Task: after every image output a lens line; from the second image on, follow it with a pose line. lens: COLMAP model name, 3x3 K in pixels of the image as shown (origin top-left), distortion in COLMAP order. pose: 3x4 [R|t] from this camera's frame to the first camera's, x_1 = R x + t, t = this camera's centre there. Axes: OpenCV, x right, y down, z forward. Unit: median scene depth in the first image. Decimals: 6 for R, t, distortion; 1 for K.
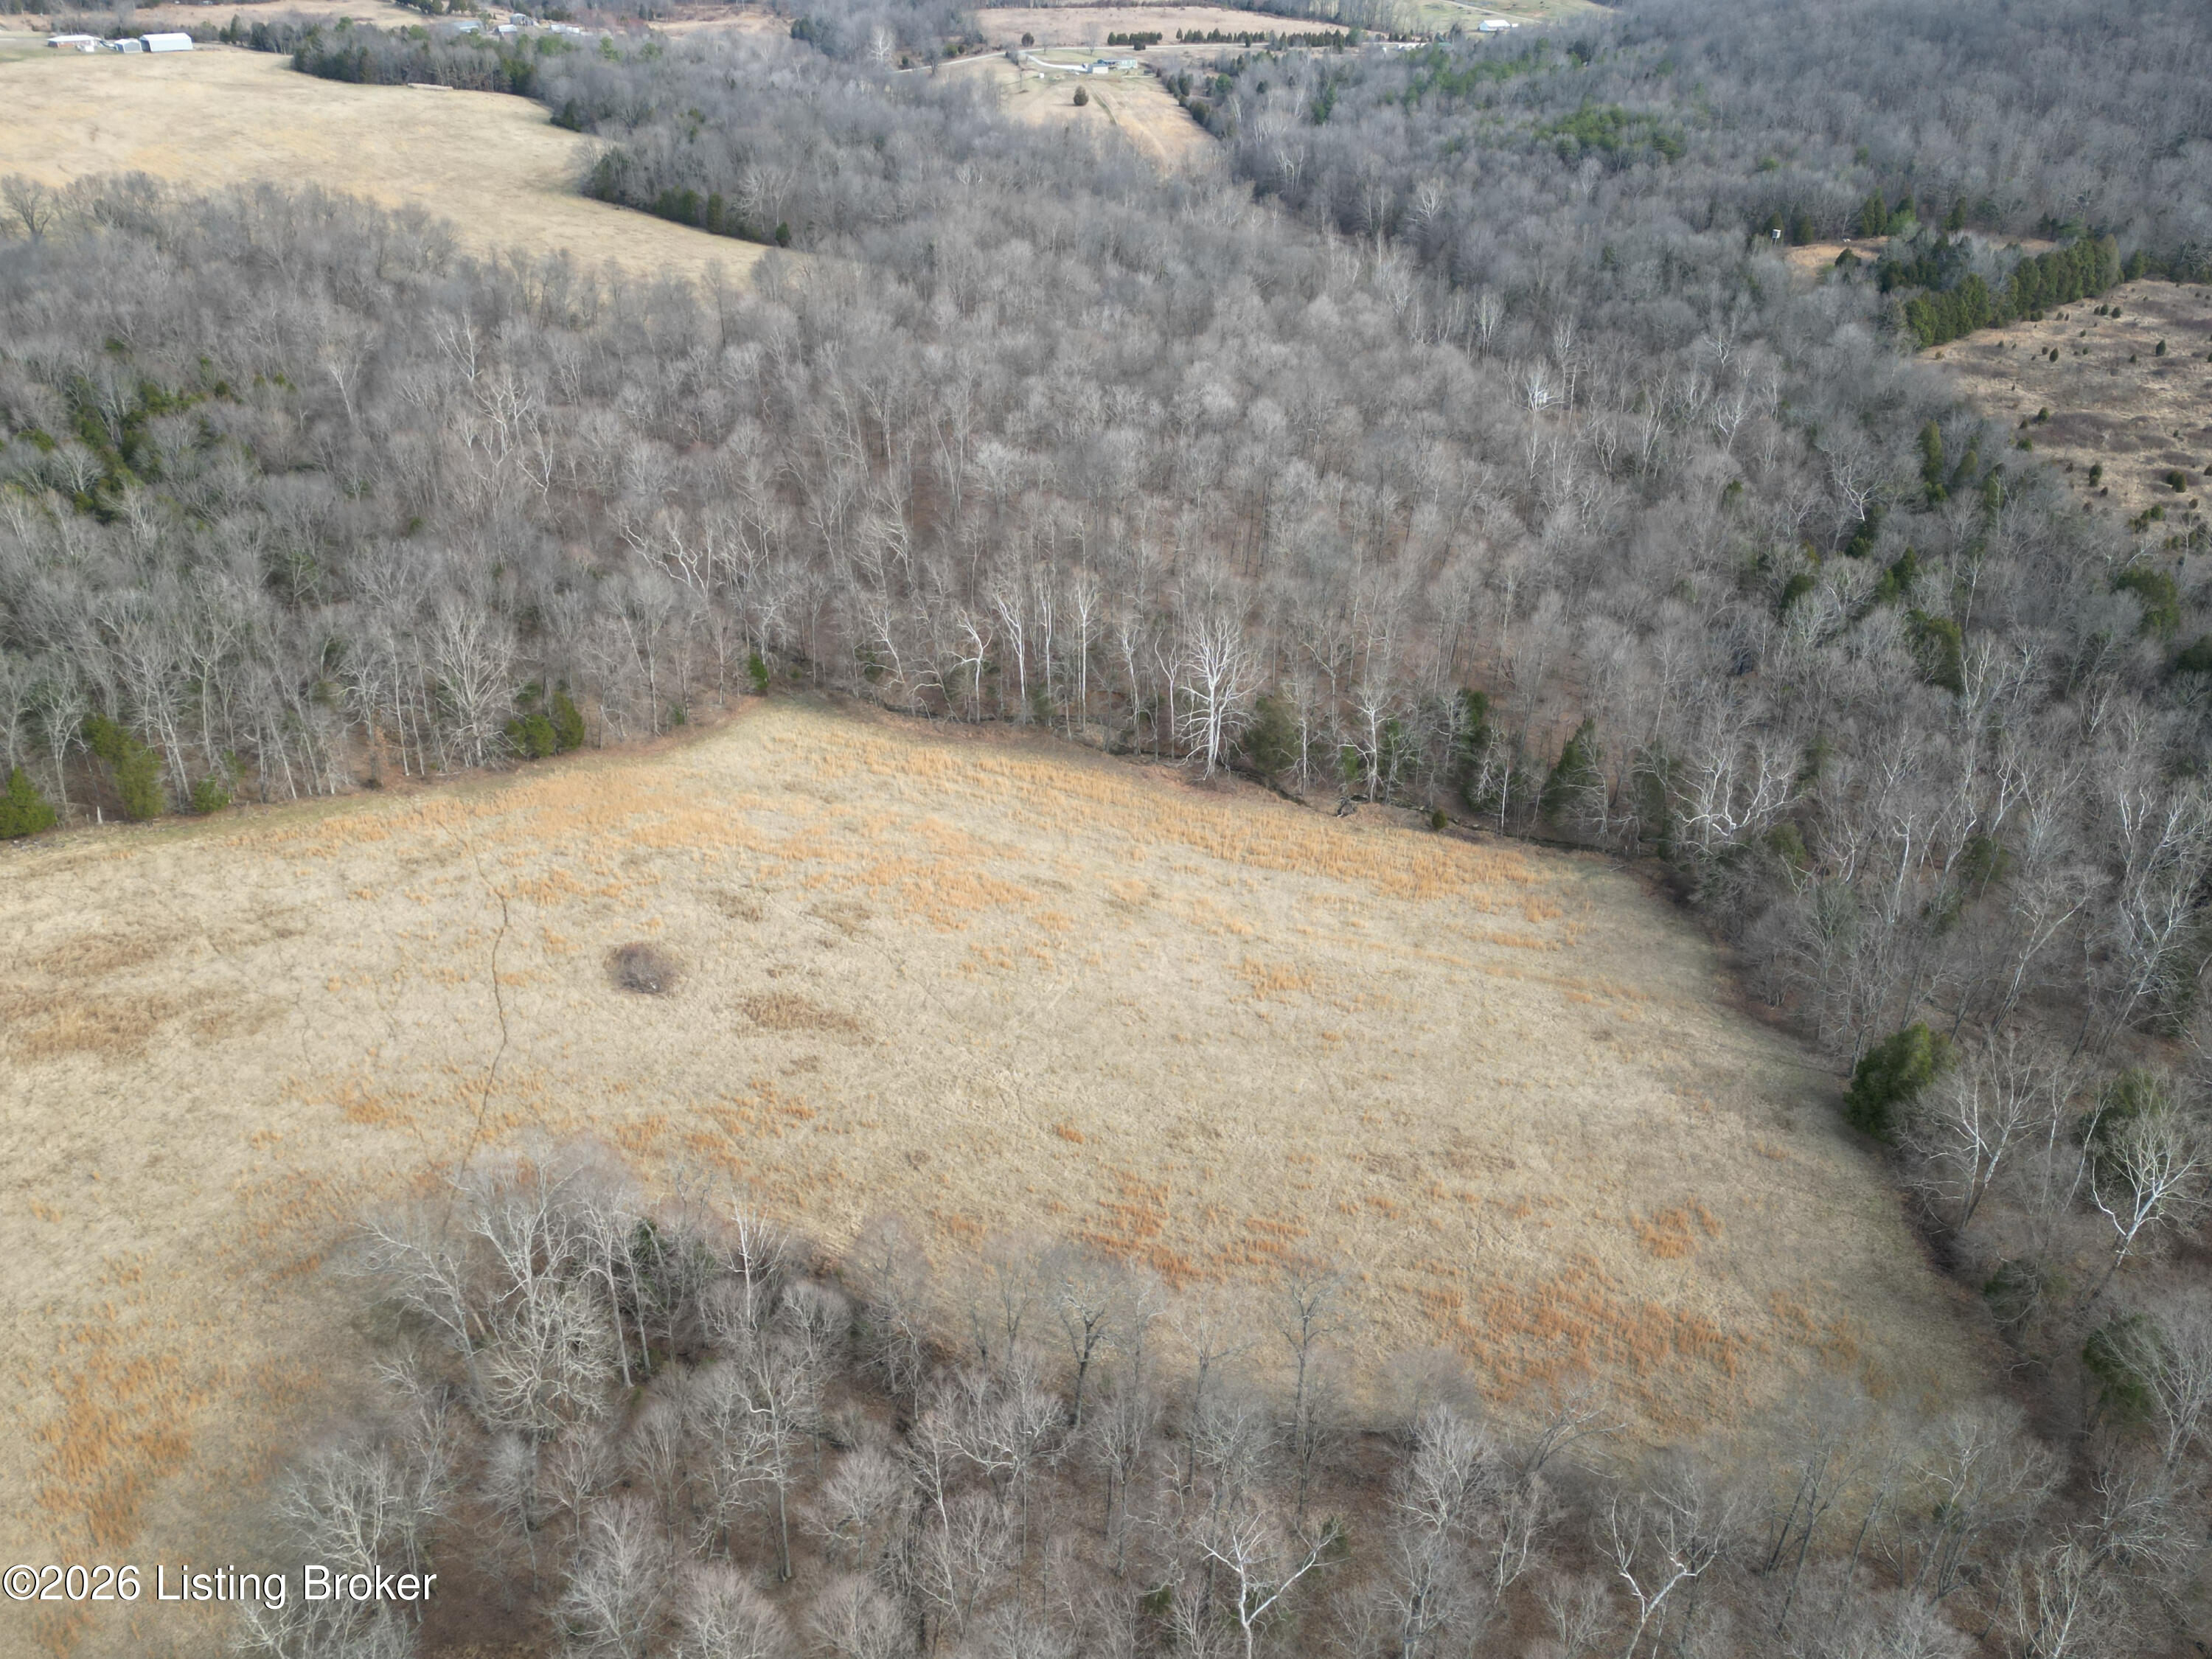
lens RADIAL K [[1749.0, 0, 1093.2], [0, 1749.0, 823.7], [0, 0, 1]] dist [0.093451, -0.082863]
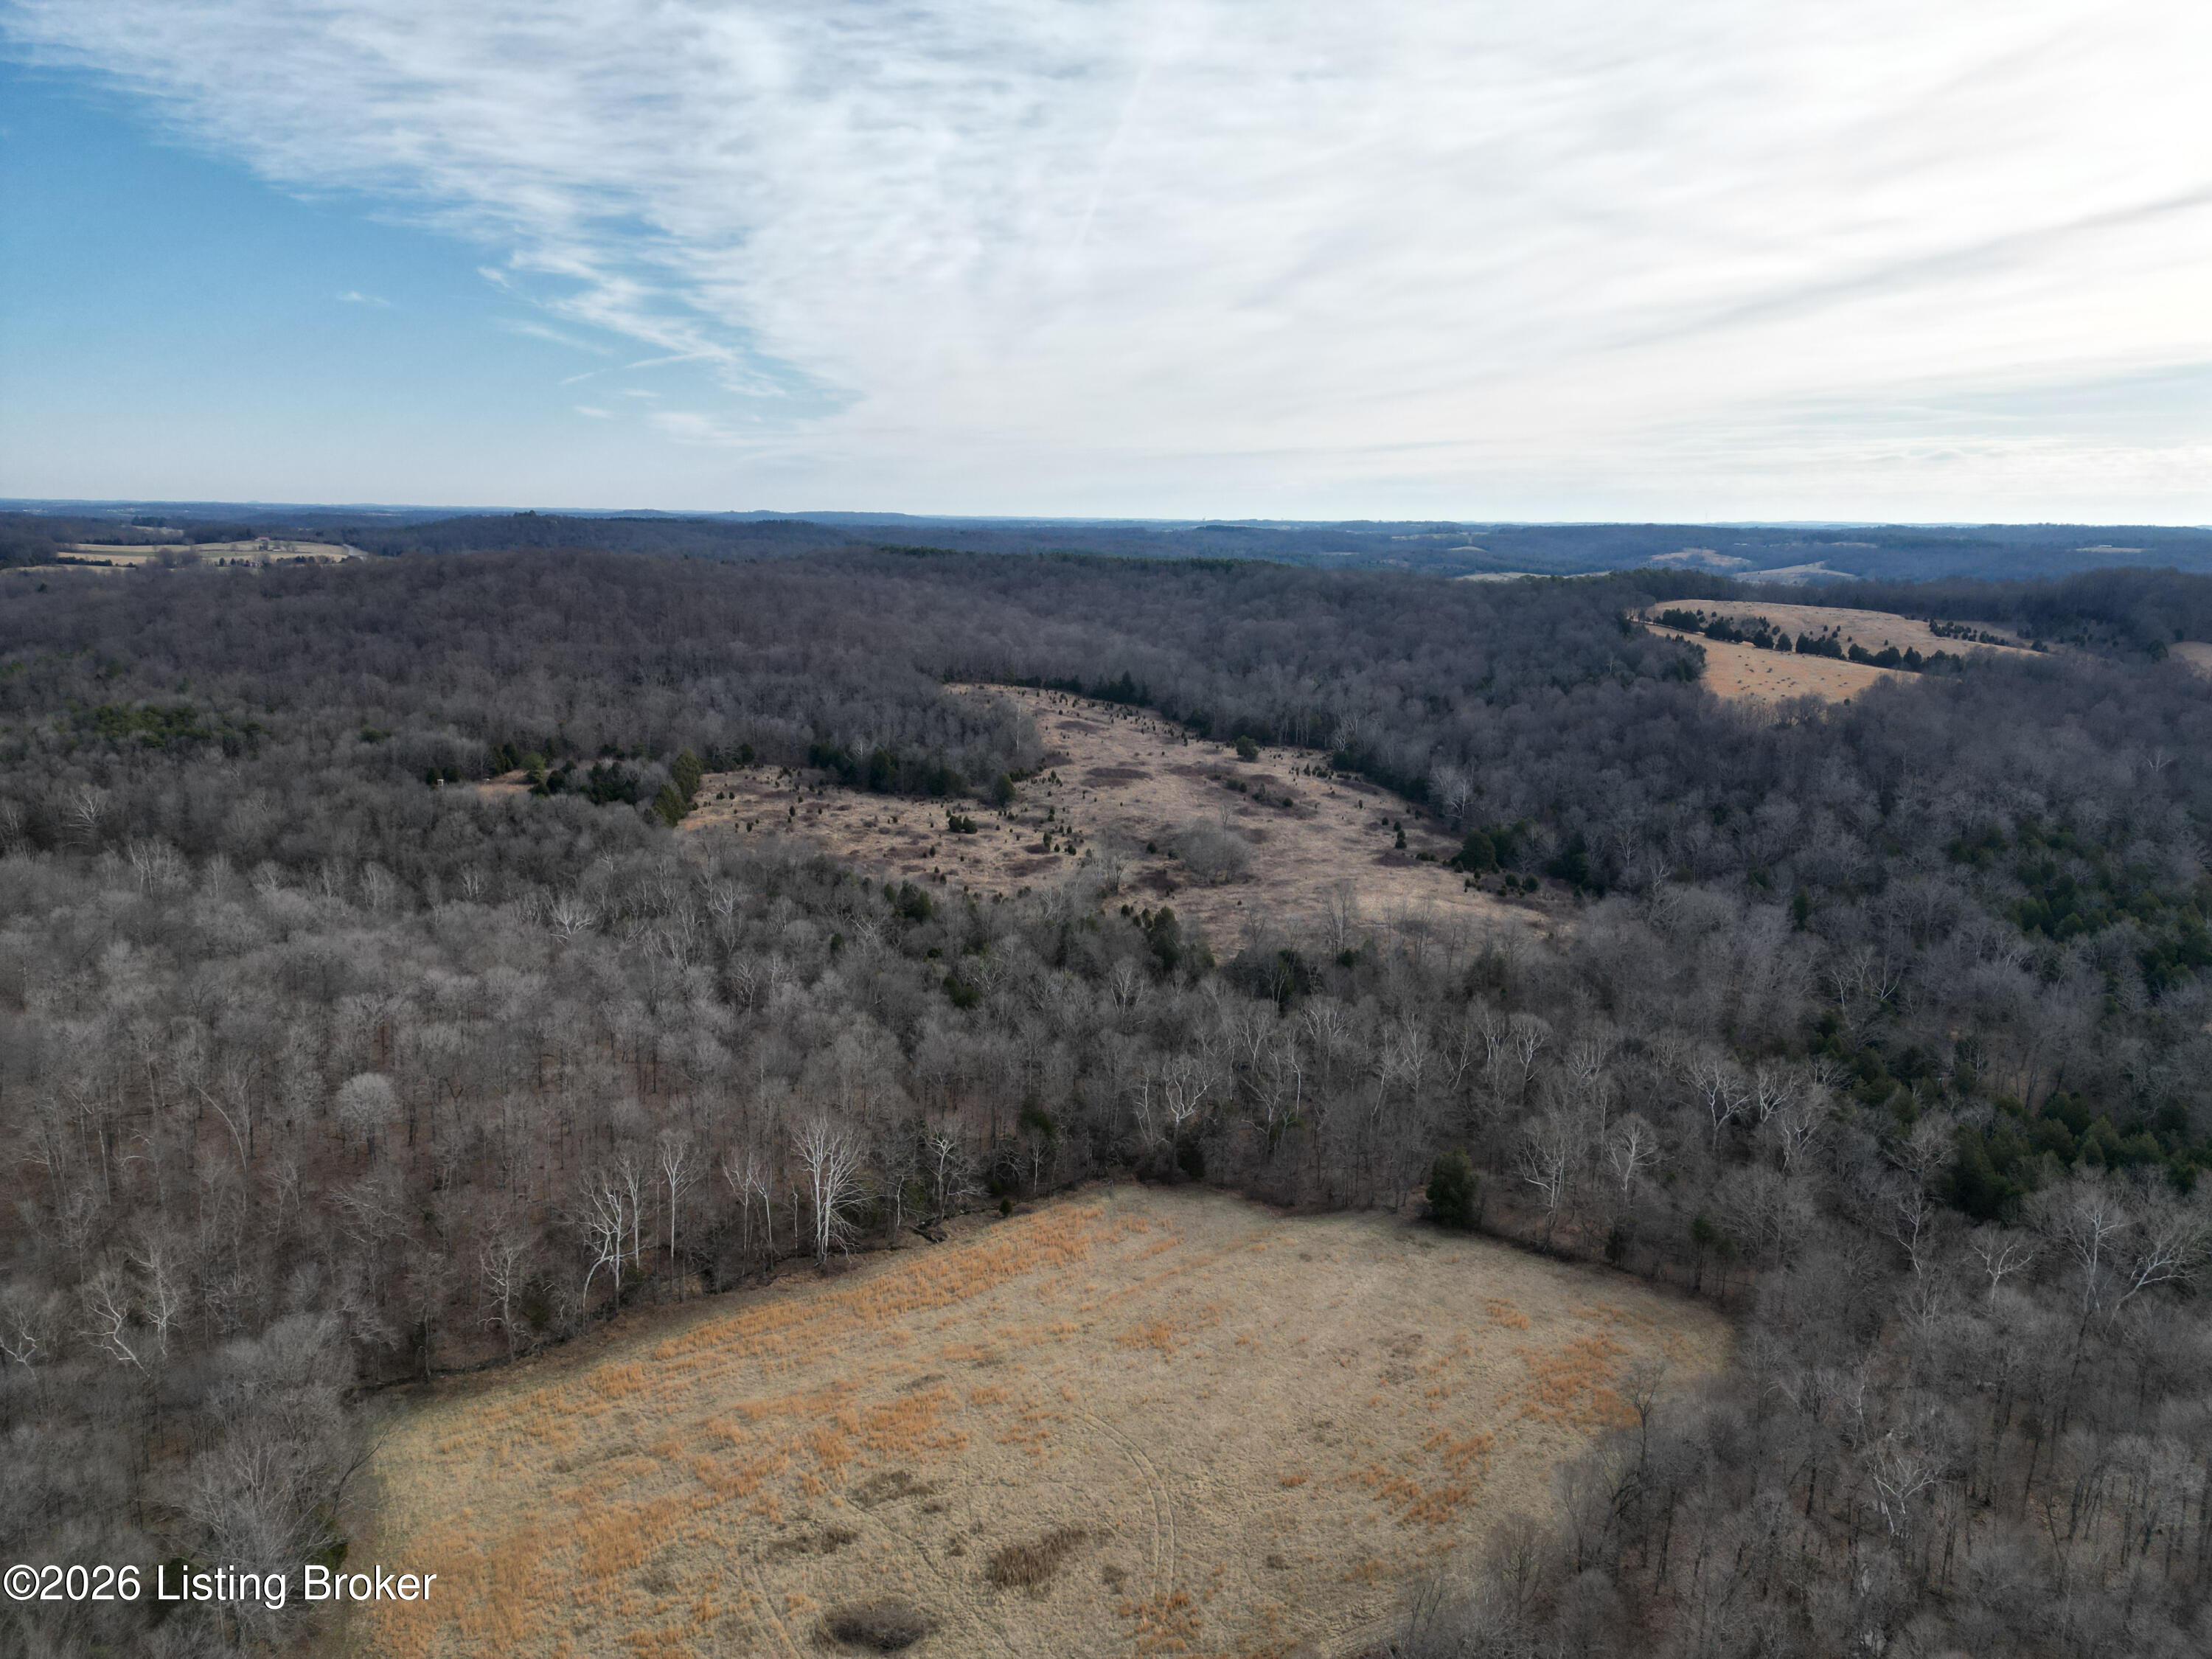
lens RADIAL K [[1545.7, 0, 1109.6], [0, 1545.7, 833.3], [0, 0, 1]] dist [0.062179, -0.021835]
pose [[0.492589, -0.178818, 0.851692, -0.813854], [0.404838, 0.913406, -0.042369, -0.208792], [-0.770365, 0.365668, 0.522326, 0.338921]]
